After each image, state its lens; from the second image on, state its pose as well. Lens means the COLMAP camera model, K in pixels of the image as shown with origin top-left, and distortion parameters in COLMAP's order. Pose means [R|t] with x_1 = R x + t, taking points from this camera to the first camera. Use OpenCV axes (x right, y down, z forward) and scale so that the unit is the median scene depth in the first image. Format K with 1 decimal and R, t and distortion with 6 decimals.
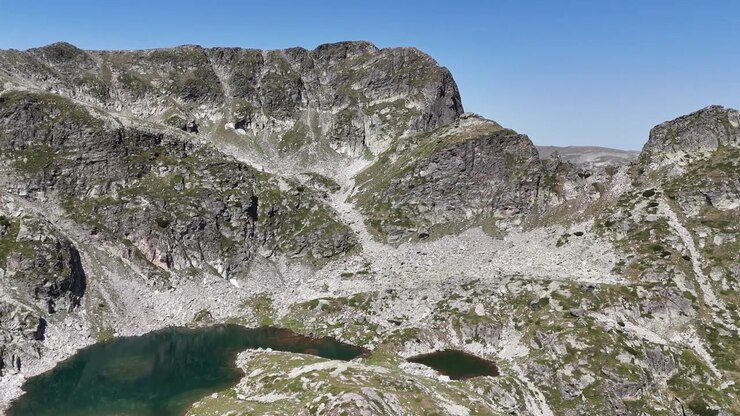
lens RADIAL K [[530.7, 0, 370.0], [0, 530.7, 208.0], [0, 0, 1]] dist [0.083670, -0.087432]
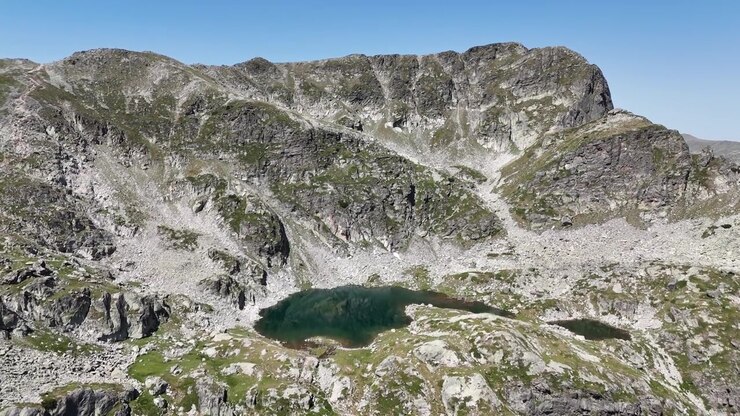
lens RADIAL K [[530.7, 0, 370.0], [0, 530.7, 208.0], [0, 0, 1]] dist [0.083670, -0.087432]
pose [[0.966999, 0.030403, -0.252960, -0.012032], [-0.028183, 0.999526, 0.012396, 0.018681], [0.253216, -0.004858, 0.967397, -0.175245]]
